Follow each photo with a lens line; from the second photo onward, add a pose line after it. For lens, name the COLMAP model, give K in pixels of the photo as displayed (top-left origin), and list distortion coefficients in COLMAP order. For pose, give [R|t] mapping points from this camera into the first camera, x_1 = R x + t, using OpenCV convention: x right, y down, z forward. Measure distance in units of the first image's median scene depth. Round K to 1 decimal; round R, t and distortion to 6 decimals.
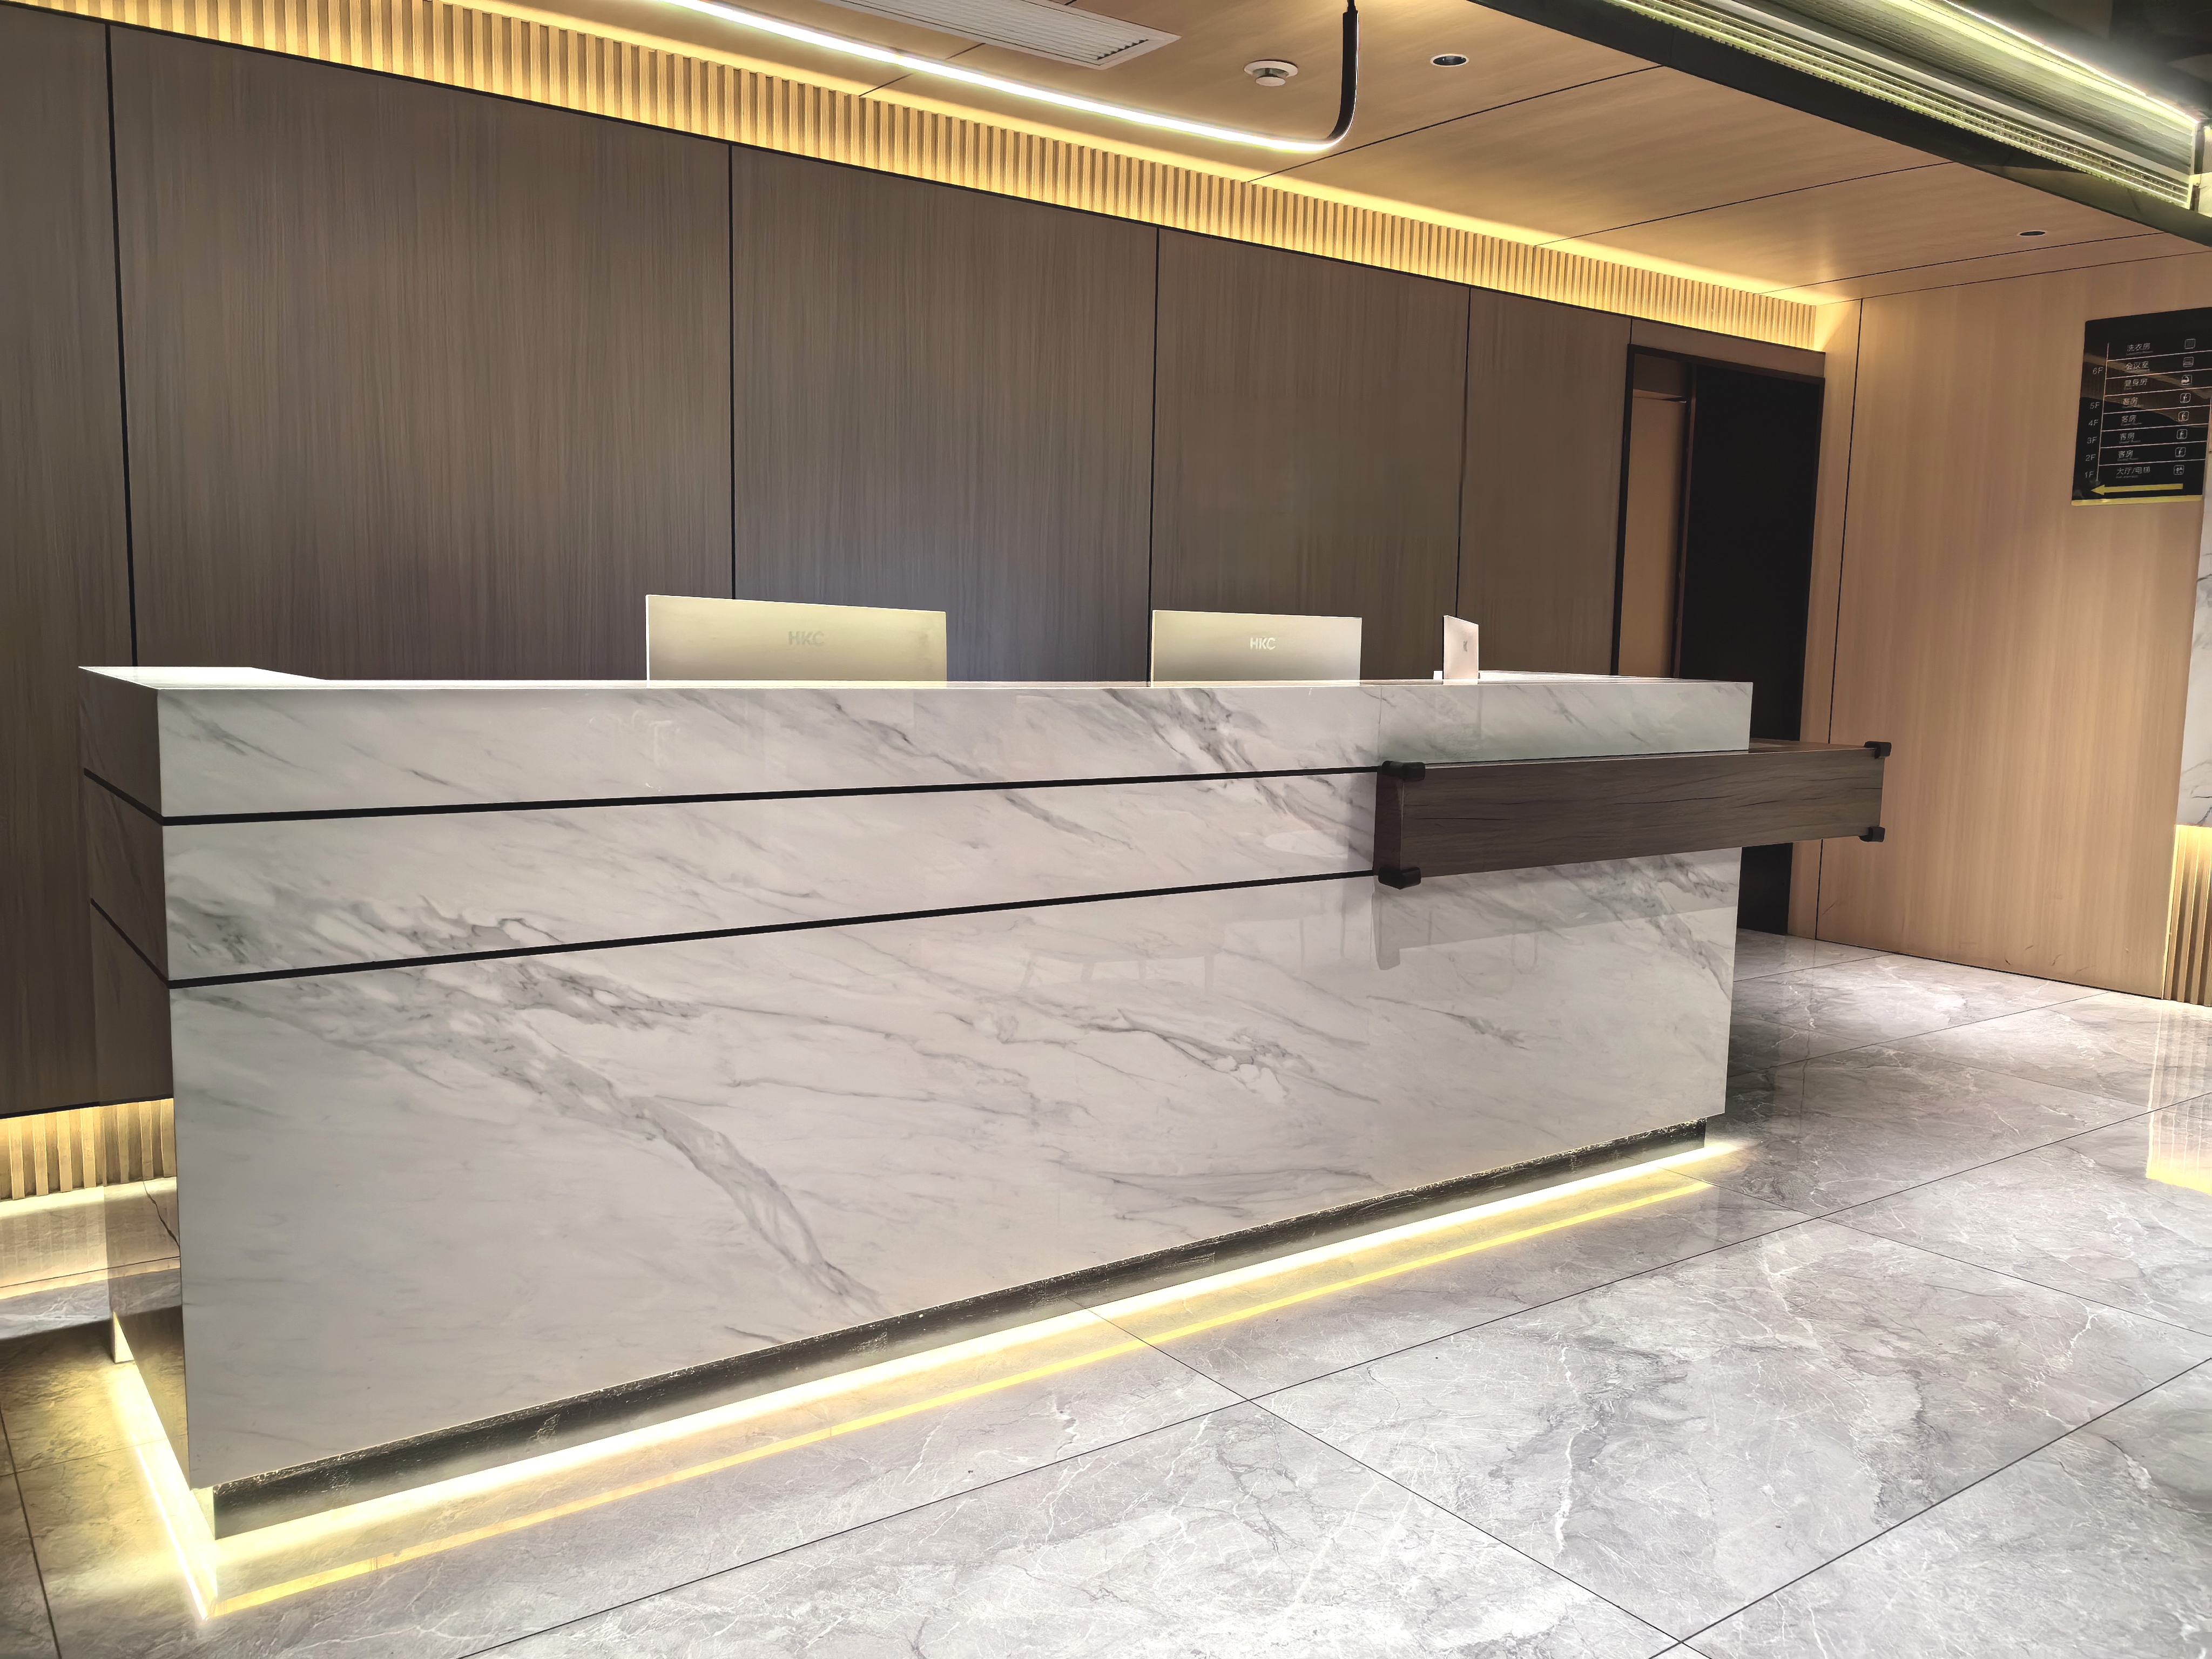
lens RADIAL K [[1715.5, 0, 1090.3], [0, 1715.5, 826.9], [0, 0, 1]] dist [0.040211, -0.048544]
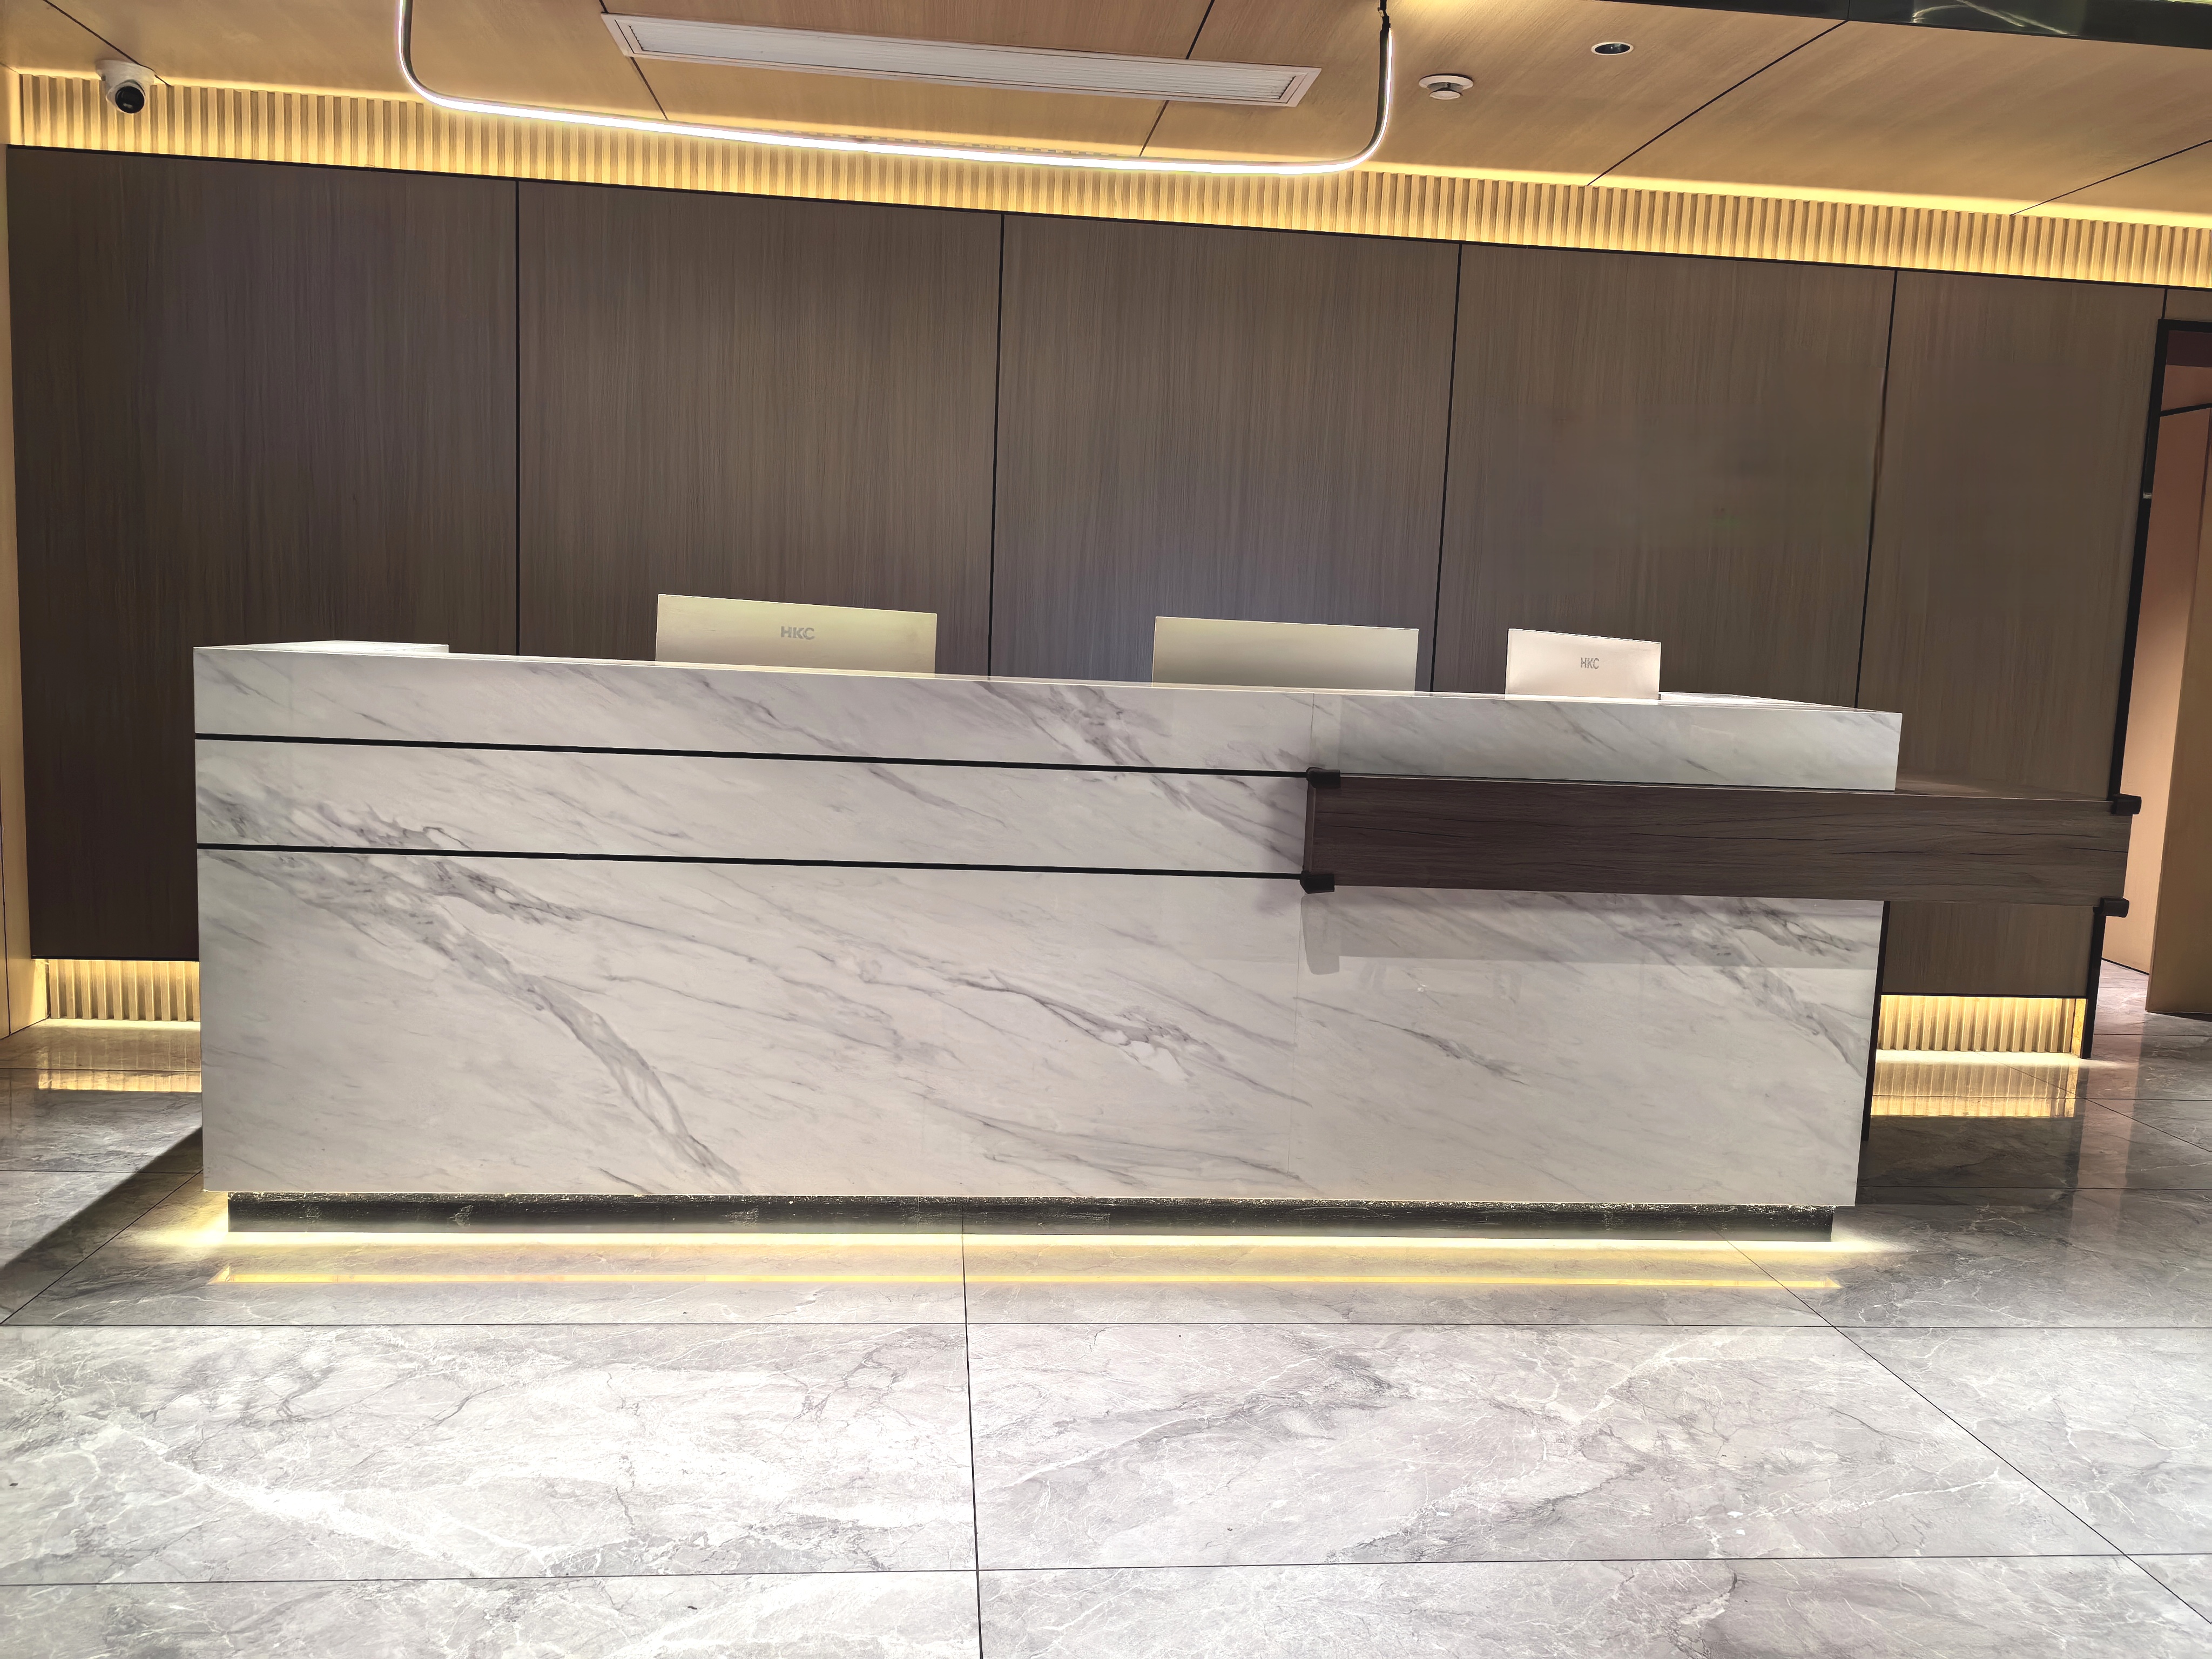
lens RADIAL K [[1715.5, 0, 1106.1], [0, 1715.5, 820.3], [0, 0, 1]] dist [0.040211, -0.048544]
pose [[0.864262, 0.074551, -0.497487, 0.665710], [-0.082540, 0.996570, 0.005948, -0.003487], [0.496224, 0.035922, 0.867451, 0.069819]]
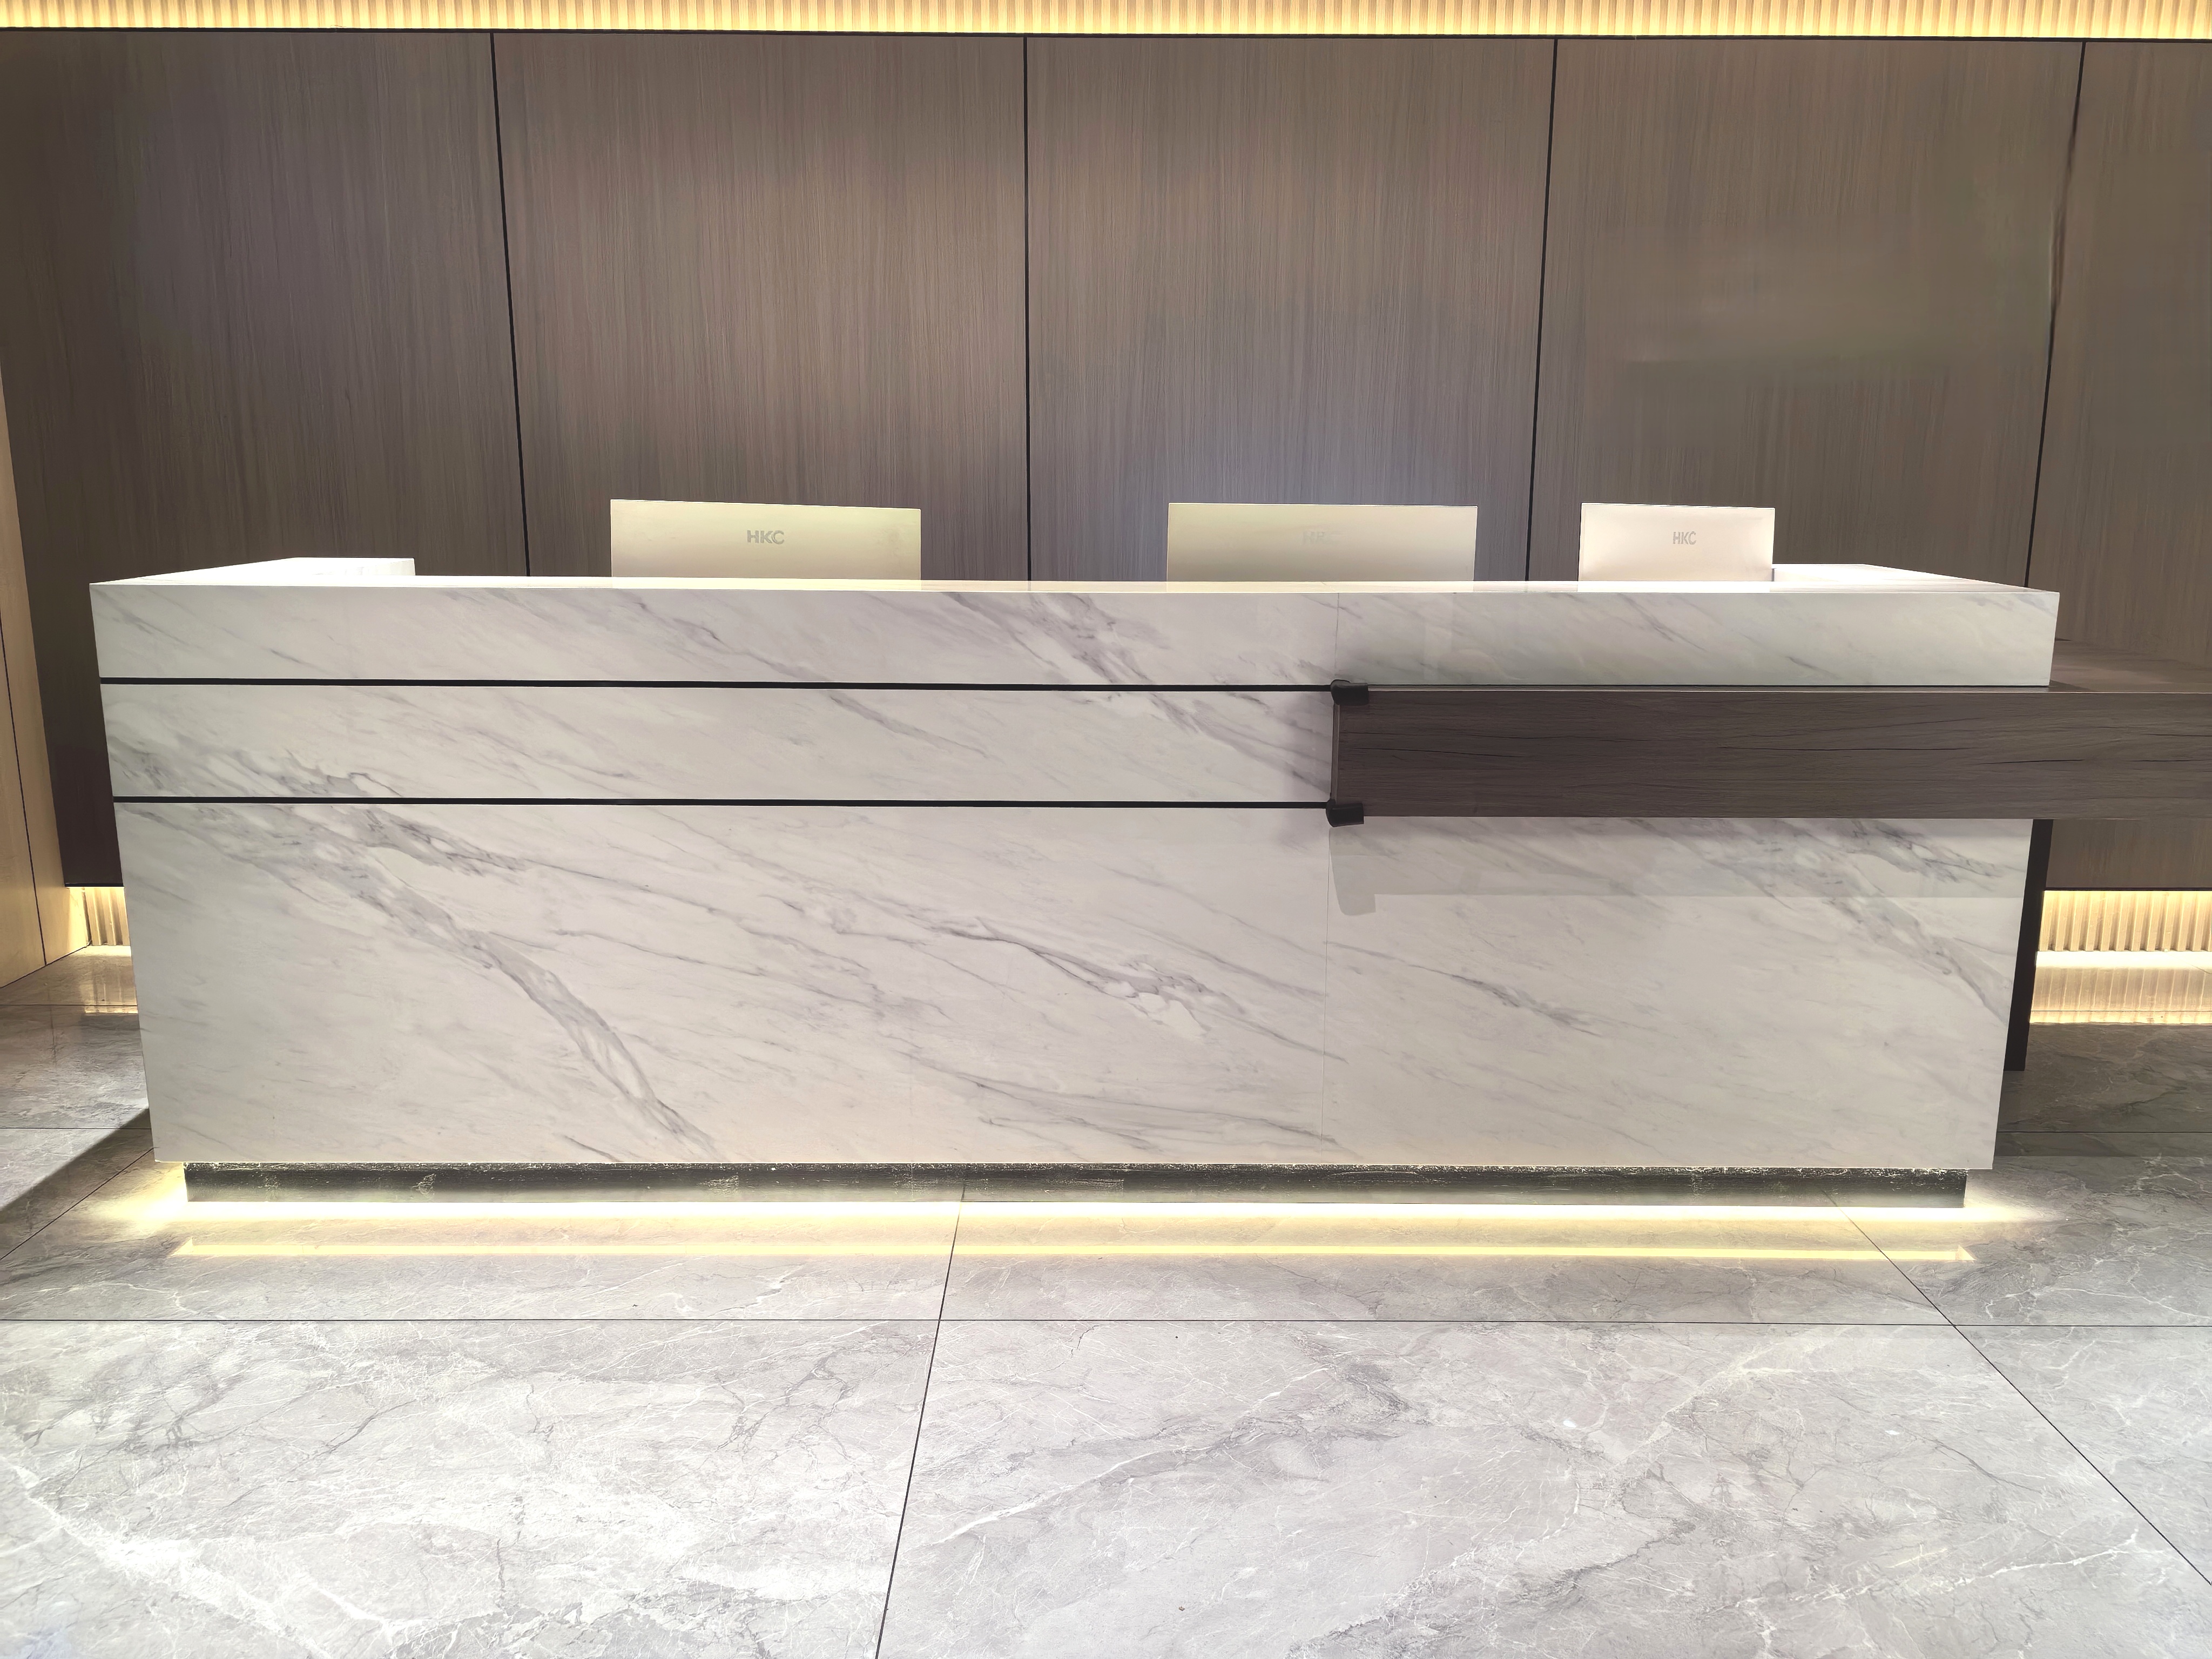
lens RADIAL K [[1715.5, 0, 1106.9], [0, 1715.5, 823.6], [0, 0, 1]] dist [0.040211, -0.048544]
pose [[0.813587, 0.104479, -0.571980, 0.677987], [-0.055586, 0.993194, 0.102354, -0.056164], [0.578780, -0.051480, 0.813857, 0.250746]]
